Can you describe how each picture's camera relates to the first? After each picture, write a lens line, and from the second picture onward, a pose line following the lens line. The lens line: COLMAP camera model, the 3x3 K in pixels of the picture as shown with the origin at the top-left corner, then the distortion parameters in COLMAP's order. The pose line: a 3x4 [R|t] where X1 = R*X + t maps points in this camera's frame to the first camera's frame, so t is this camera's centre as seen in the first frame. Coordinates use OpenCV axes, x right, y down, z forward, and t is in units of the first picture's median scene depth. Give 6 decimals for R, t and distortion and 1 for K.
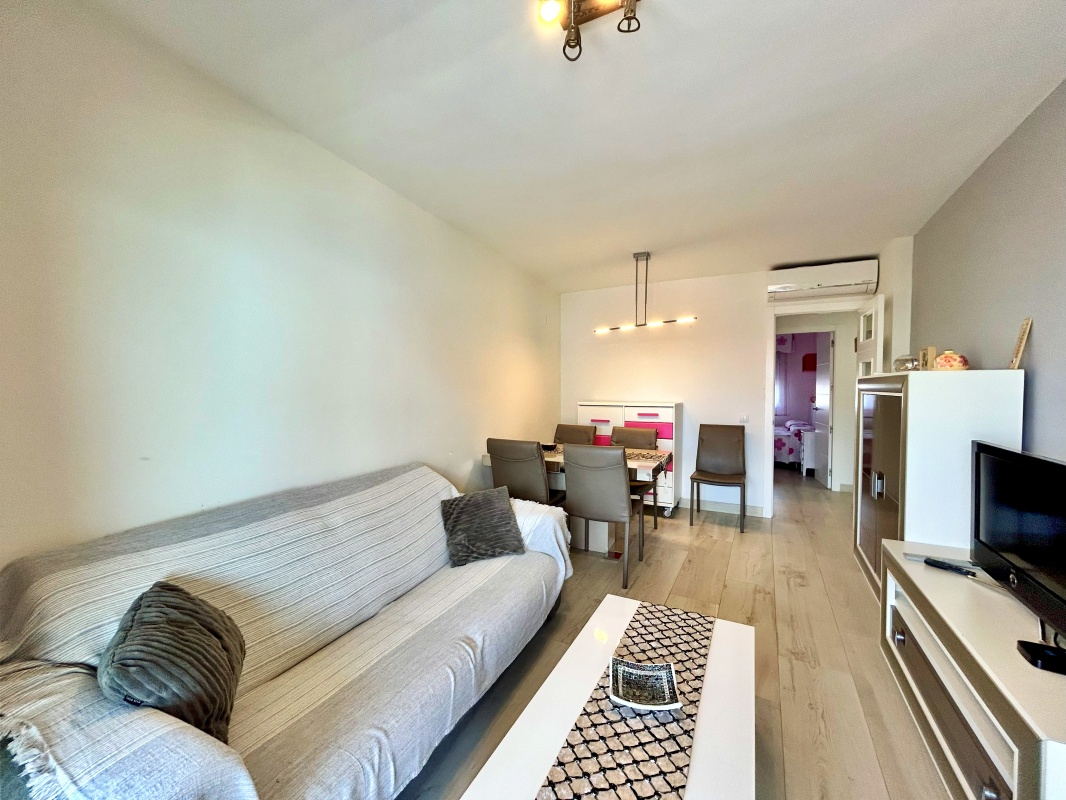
lens RADIAL K [[428.2, 0, 537.1], [0, 428.2, 399.3], [0, 0, 1]] dist [-0.002641, -0.000687]
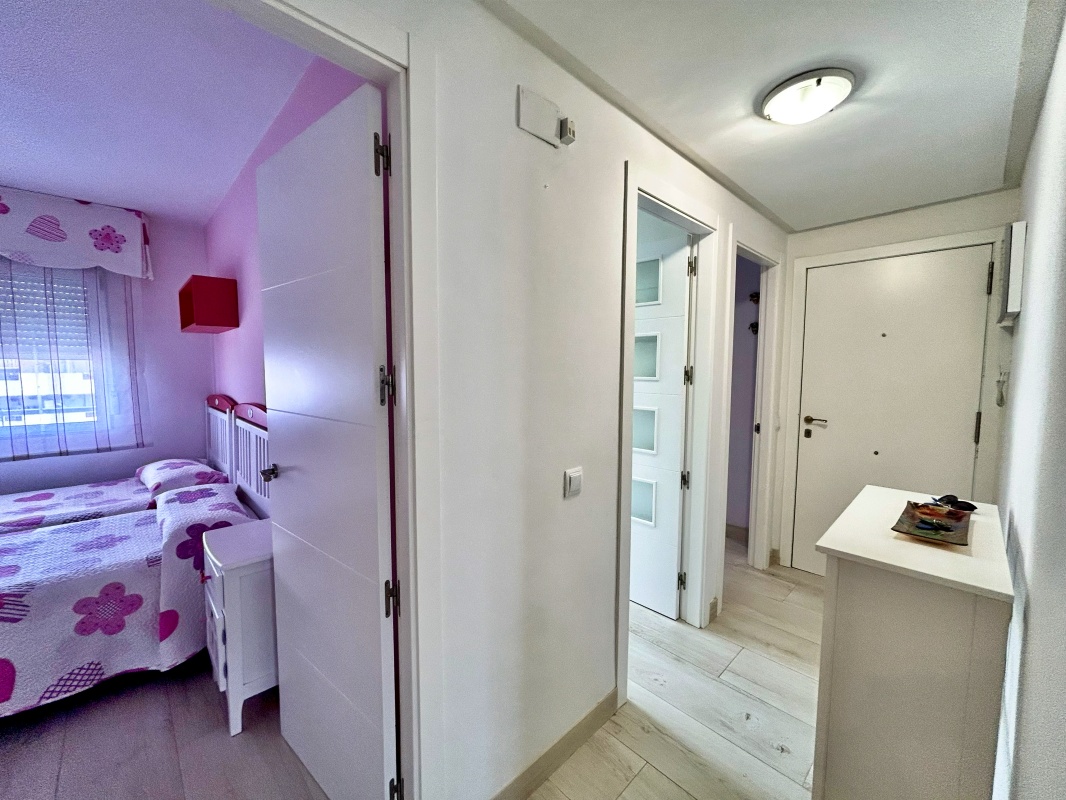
lens RADIAL K [[428.2, 0, 537.1], [0, 428.2, 399.3], [0, 0, 1]] dist [-0.002641, -0.000687]
pose [[0.302946, -0.073884, 0.950139, 0.364636], [0.017733, 0.997255, 0.071893, -0.026394], [-0.952843, -0.004931, 0.303425, 0.607015]]
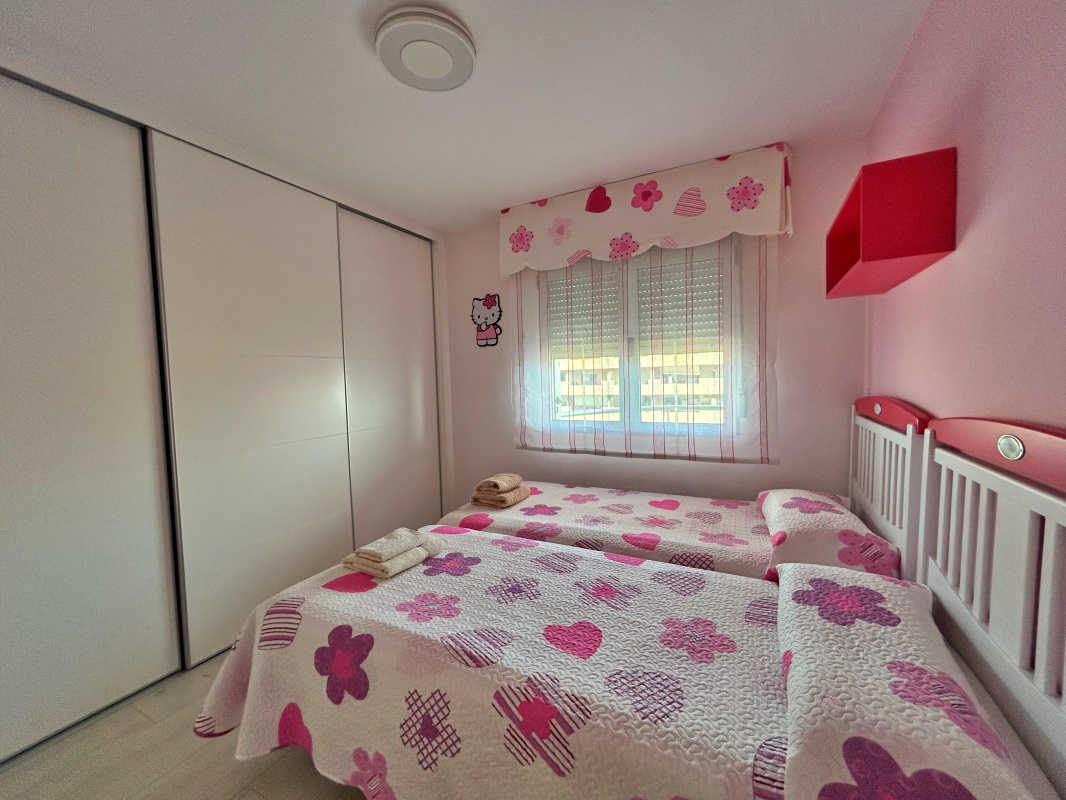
lens RADIAL K [[428.2, 0, 537.1], [0, 428.2, 399.3], [0, 0, 1]] dist [-0.002641, -0.000687]
pose [[0.999535, -0.028417, 0.011071, 0.467880], [0.028107, 0.999234, 0.027229, -0.017262], [-0.011837, -0.026905, 0.999568, 0.786791]]
